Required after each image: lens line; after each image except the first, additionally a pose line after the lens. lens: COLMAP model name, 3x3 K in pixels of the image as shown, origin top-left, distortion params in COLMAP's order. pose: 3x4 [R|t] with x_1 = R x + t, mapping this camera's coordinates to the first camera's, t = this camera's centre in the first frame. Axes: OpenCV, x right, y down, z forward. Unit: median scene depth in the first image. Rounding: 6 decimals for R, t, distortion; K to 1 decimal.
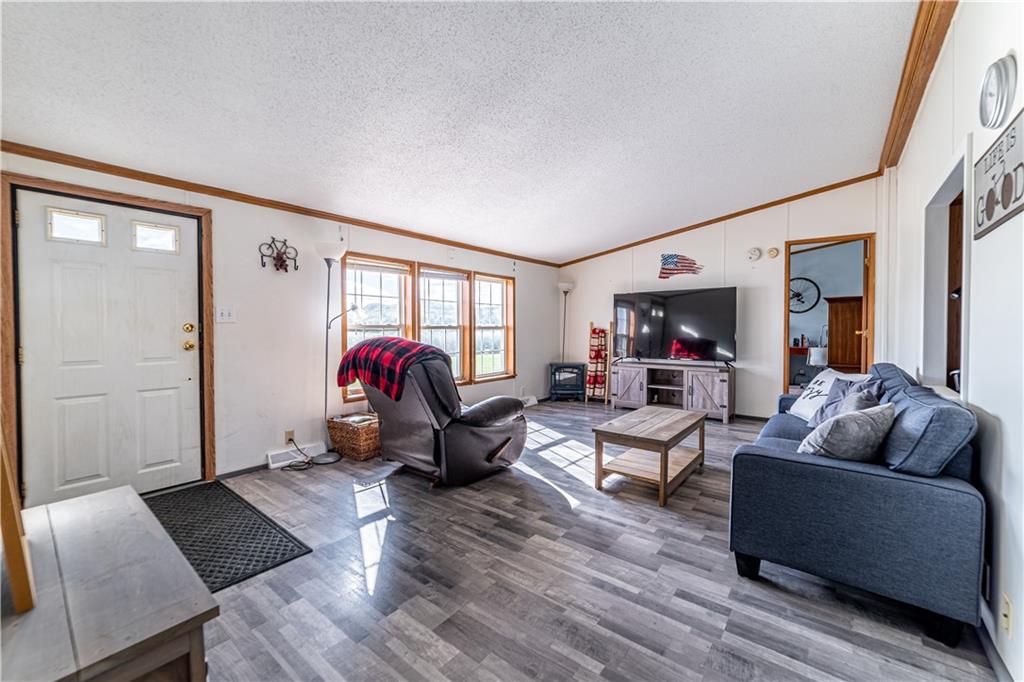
lens RADIAL K [[406.4, 0, 511.3], [0, 406.4, 336.4], [0, 0, 1]] dist [-0.016037, 0.000215]
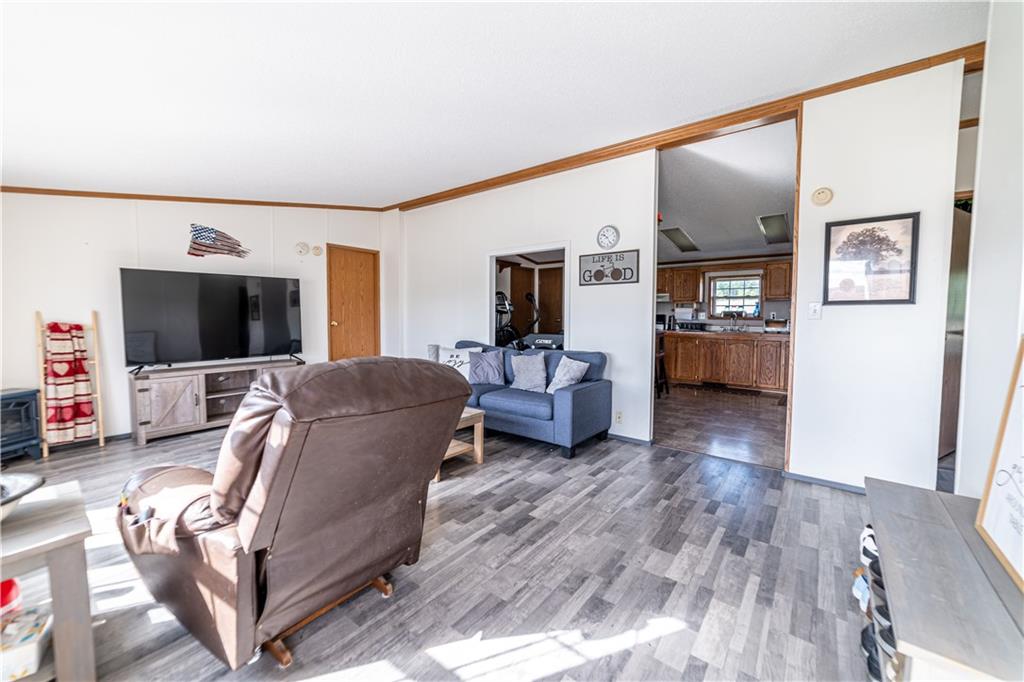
lens RADIAL K [[406.4, 0, 511.3], [0, 406.4, 336.4], [0, 0, 1]] dist [-0.016037, 0.000215]
pose [[-0.013721, -0.053347, 0.998482, -0.427903], [0.020050, 0.998360, 0.053616, -0.021419], [-0.999705, 0.020755, -0.012629, 0.446483]]
